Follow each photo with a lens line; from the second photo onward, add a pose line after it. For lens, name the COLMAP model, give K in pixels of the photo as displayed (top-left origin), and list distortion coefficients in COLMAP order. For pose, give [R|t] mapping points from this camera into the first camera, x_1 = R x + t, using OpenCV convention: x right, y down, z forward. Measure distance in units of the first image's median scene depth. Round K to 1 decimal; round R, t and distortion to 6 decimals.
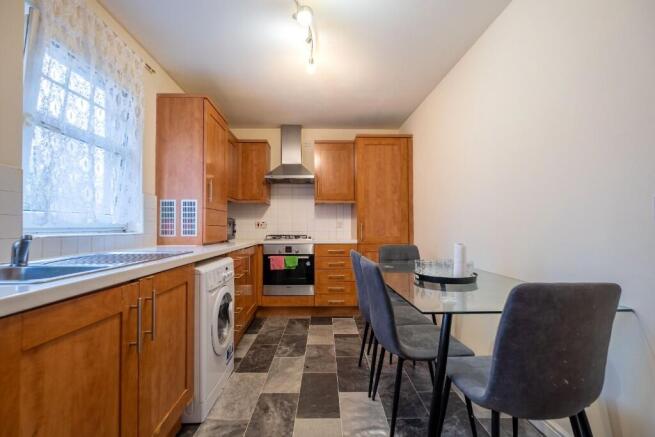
lens RADIAL K [[284.2, 0, 323.5], [0, 284.2, 220.0], [0, 0, 1]] dist [-0.001723, -0.001605]
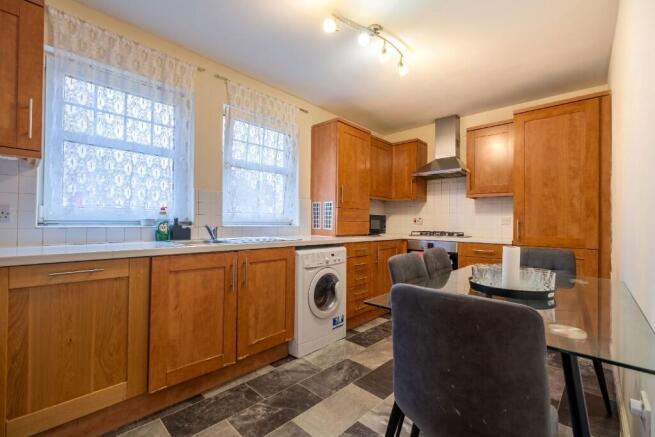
lens RADIAL K [[284.2, 0, 327.1], [0, 284.2, 220.1], [0, 0, 1]] dist [-0.001723, -0.001605]
pose [[0.713322, 0.004951, -0.700819, 0.450326], [0.004236, 0.999926, 0.011375, 0.000123], [0.700823, -0.011082, 0.713249, 0.057346]]
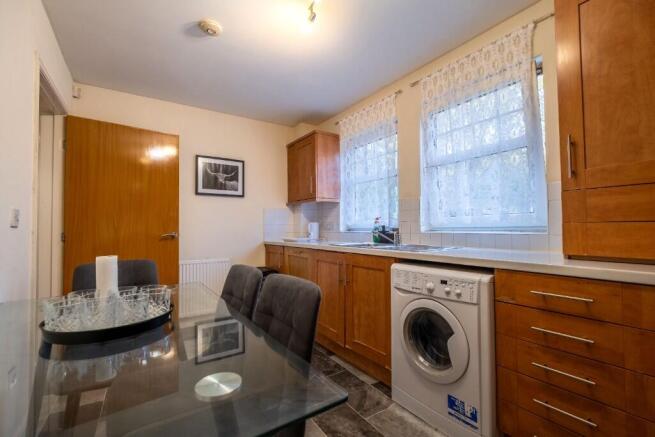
lens RADIAL K [[284.2, 0, 323.9], [0, 284.2, 223.2], [0, 0, 1]] dist [-0.001723, -0.001605]
pose [[-0.855003, -0.001019, -0.518621, 0.267893], [0.021070, 0.999104, -0.036699, 0.028430], [0.518194, -0.042305, -0.854216, 1.164604]]
